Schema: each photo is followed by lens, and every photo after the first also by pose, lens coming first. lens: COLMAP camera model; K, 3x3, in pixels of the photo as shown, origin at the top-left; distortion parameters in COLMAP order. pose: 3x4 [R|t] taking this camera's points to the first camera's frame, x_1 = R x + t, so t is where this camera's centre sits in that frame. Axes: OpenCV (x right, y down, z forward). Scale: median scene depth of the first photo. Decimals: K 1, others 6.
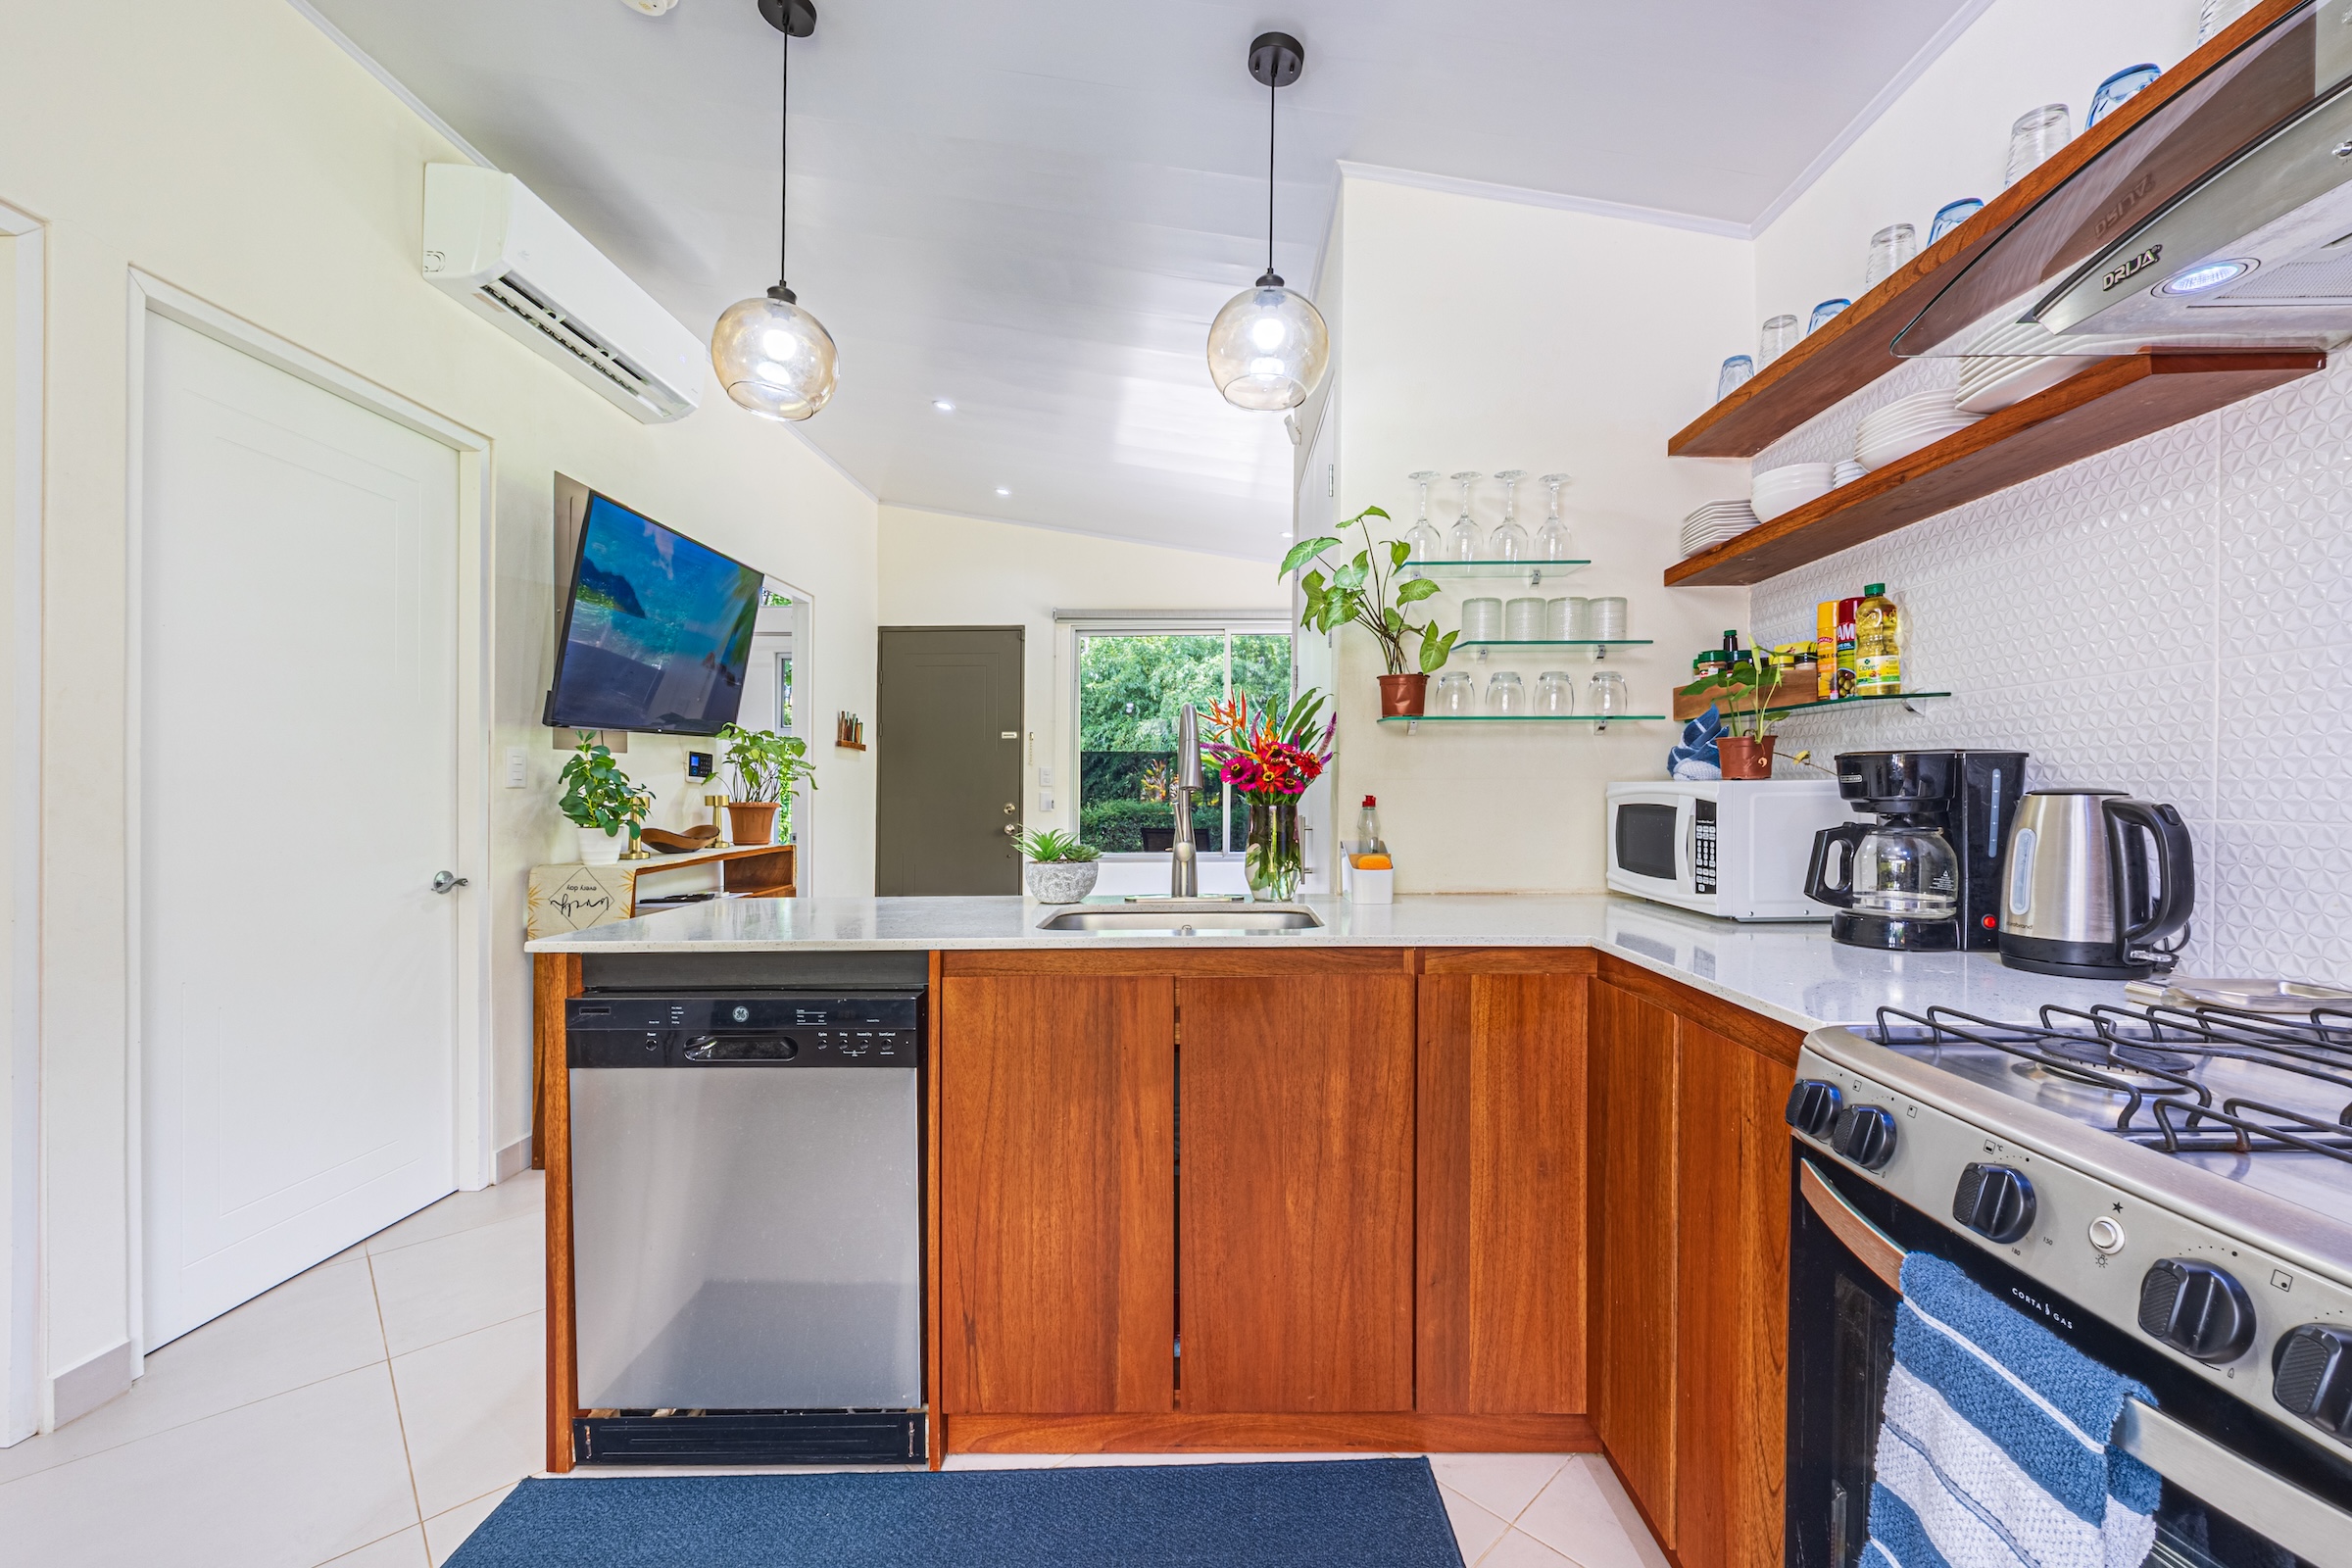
lens RADIAL K [[949.8, 0, 1198.2], [0, 949.8, 791.0], [0, 0, 1]] dist [-0.001429, -0.000270]
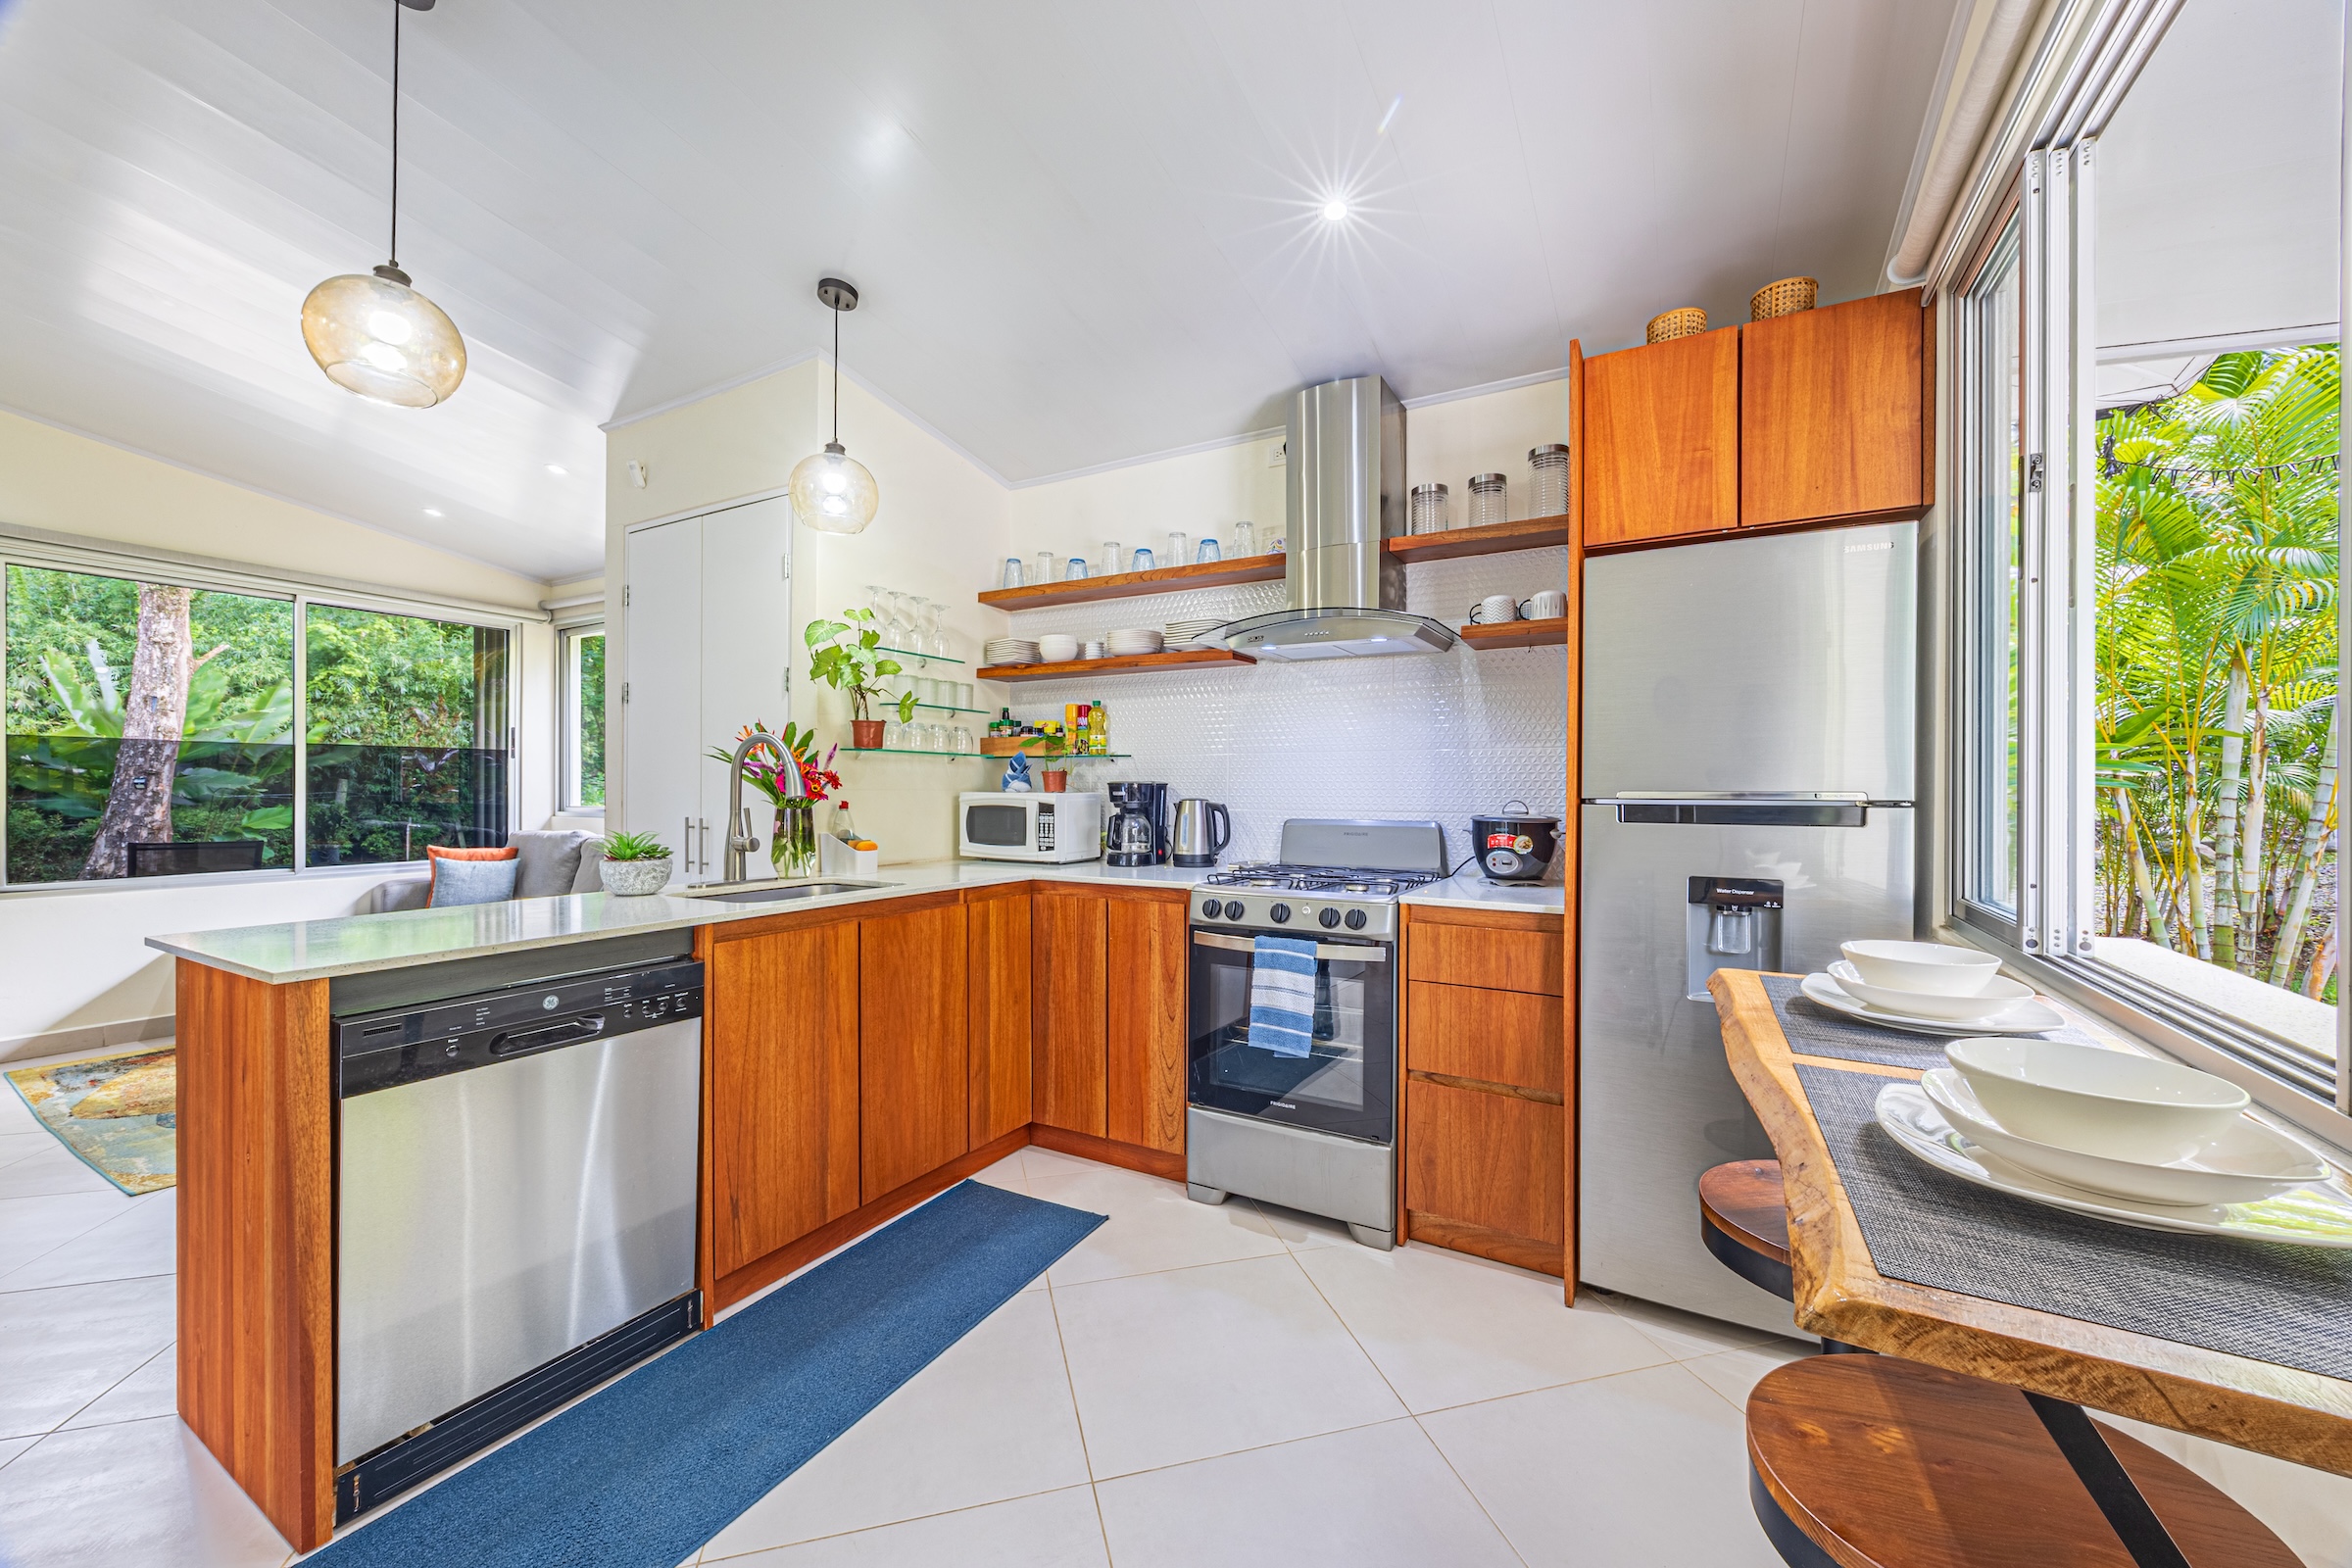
lens RADIAL K [[893.2, 0, 1176.0], [0, 893.2, 784.0], [0, 0, 1]] dist [-0.001260, -0.000160]
pose [[0.487374, 0.011565, 0.873117, -1.033366], [-0.004670, 0.999933, -0.010638, -0.012374], [-0.873181, 0.001108, 0.487395, -0.144156]]
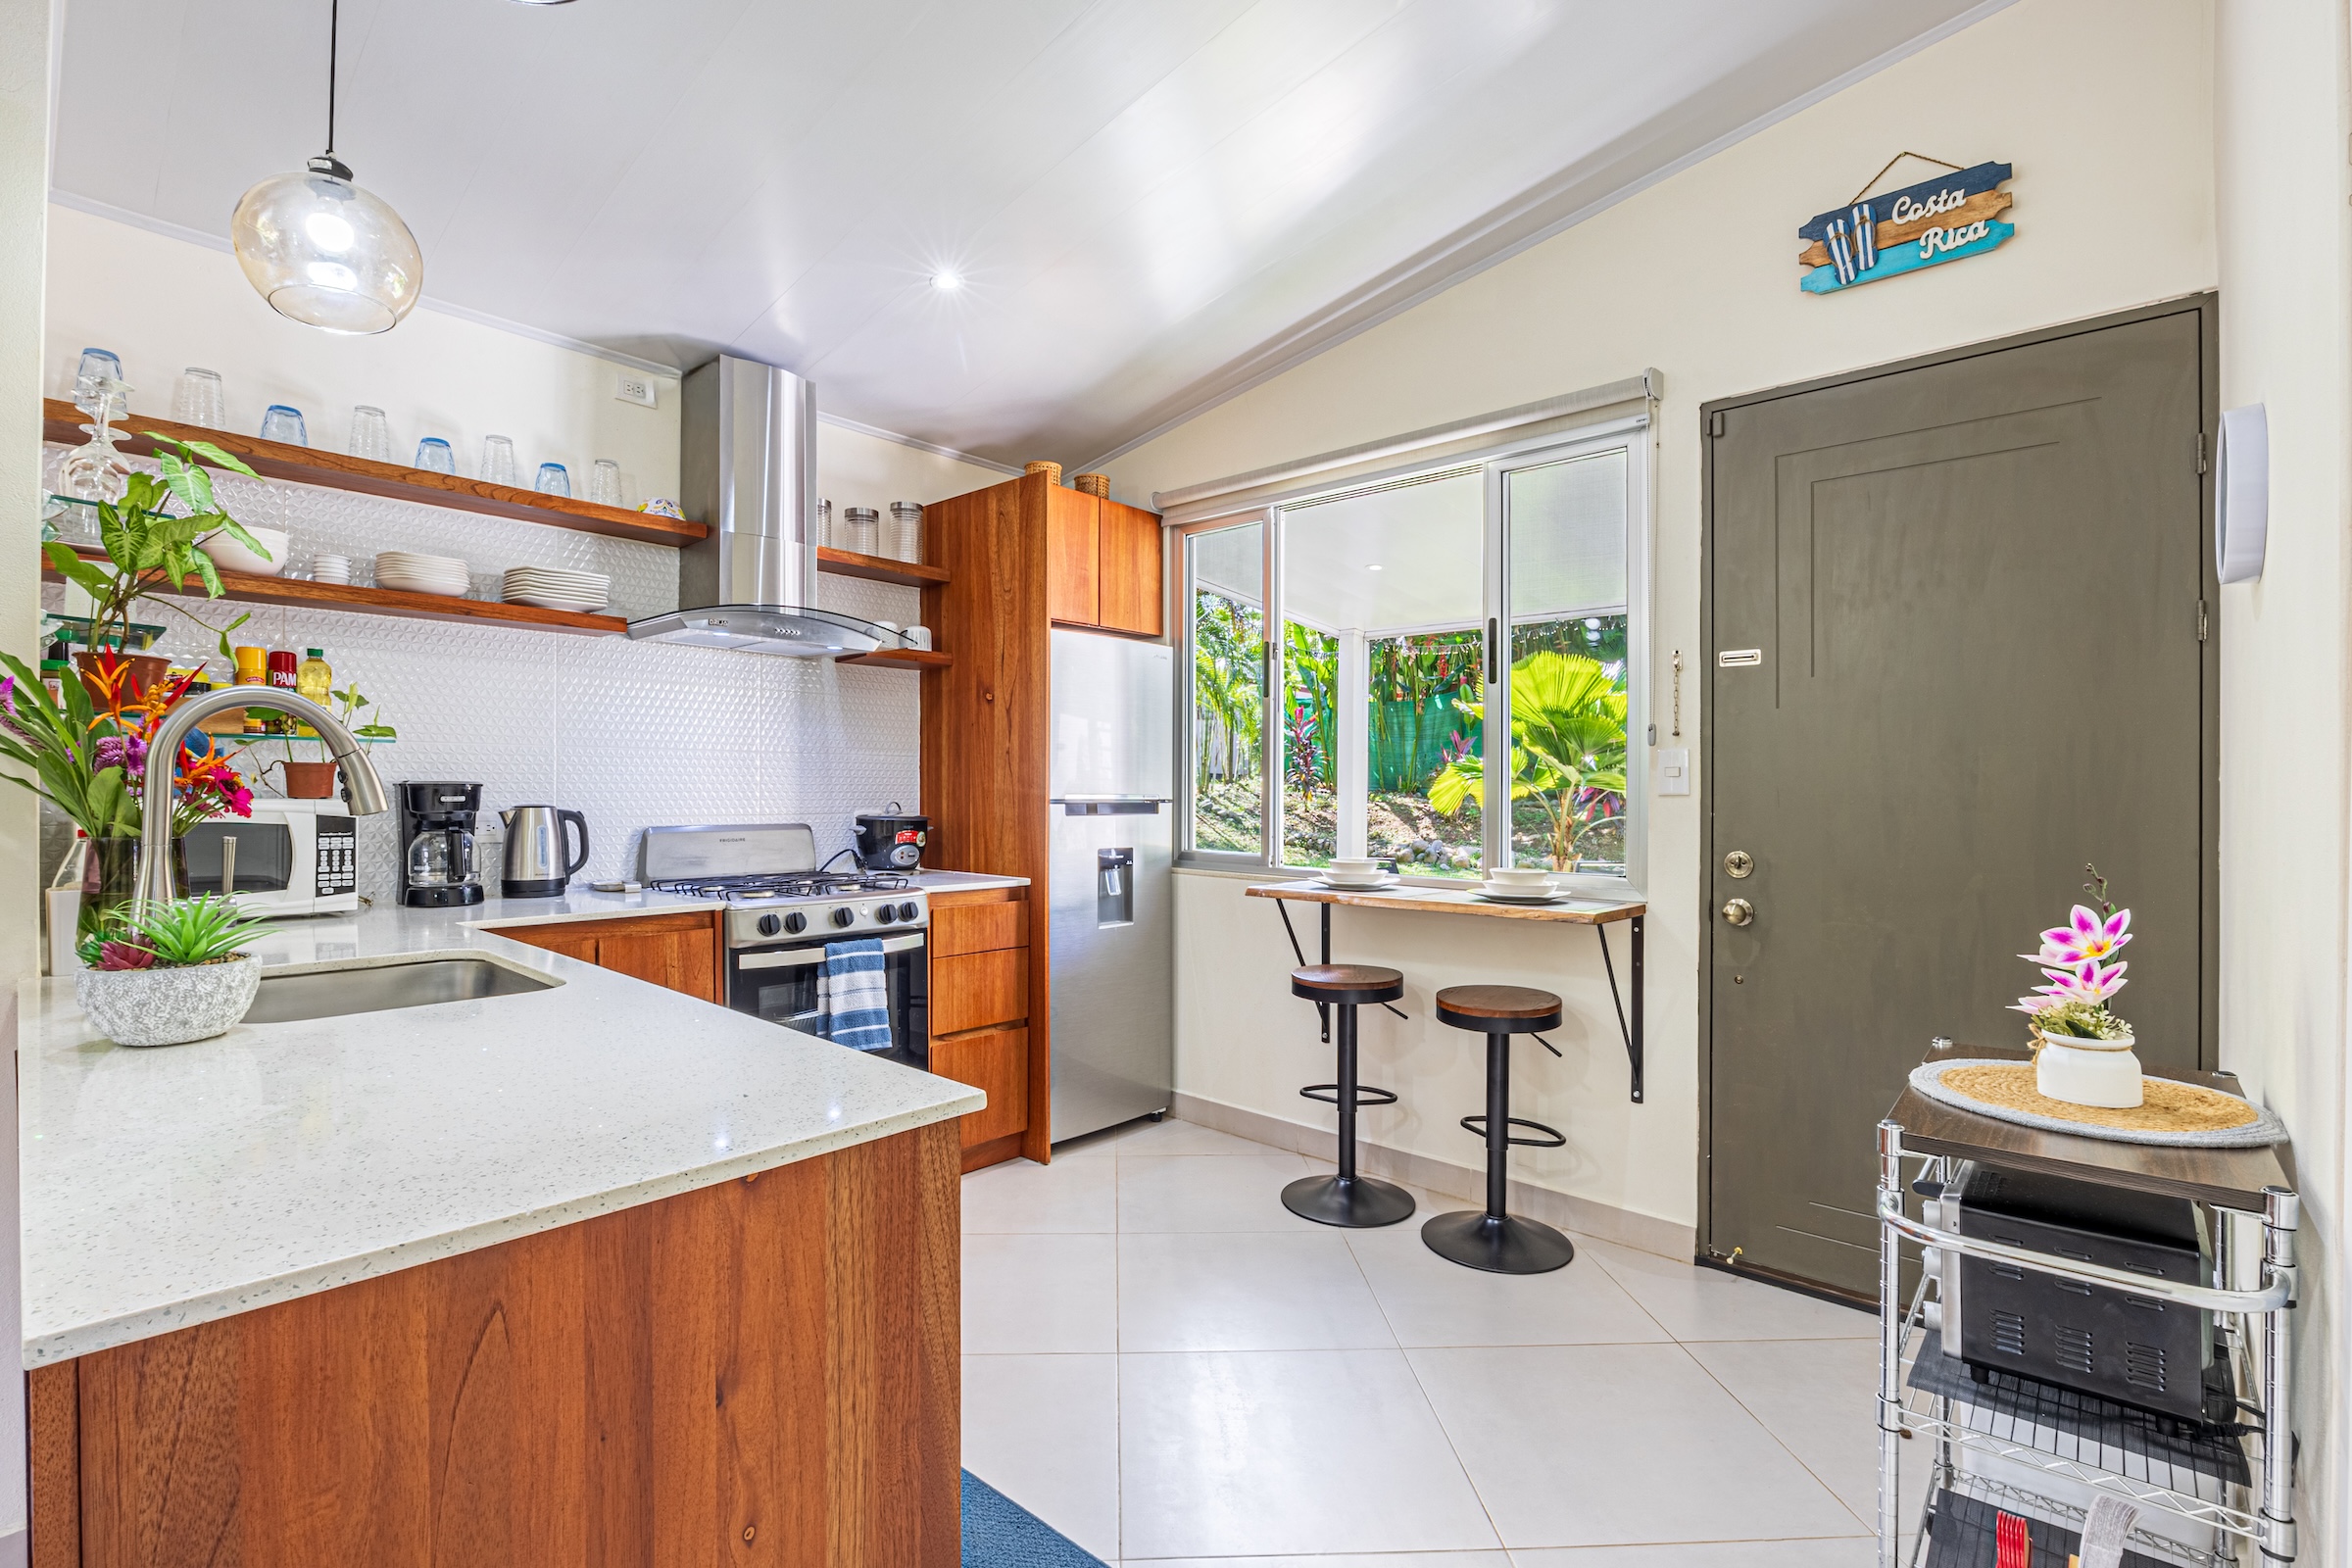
lens RADIAL K [[1088.9, 0, 1140.4], [0, 1088.9, 775.2], [0, 0, 1]] dist [-0.003727, -0.000320]
pose [[-0.740412, 0.009885, 0.672081, -1.235417], [-0.001117, 0.999872, -0.015936, -0.022825], [-0.672153, -0.012550, -0.740306, 1.456829]]
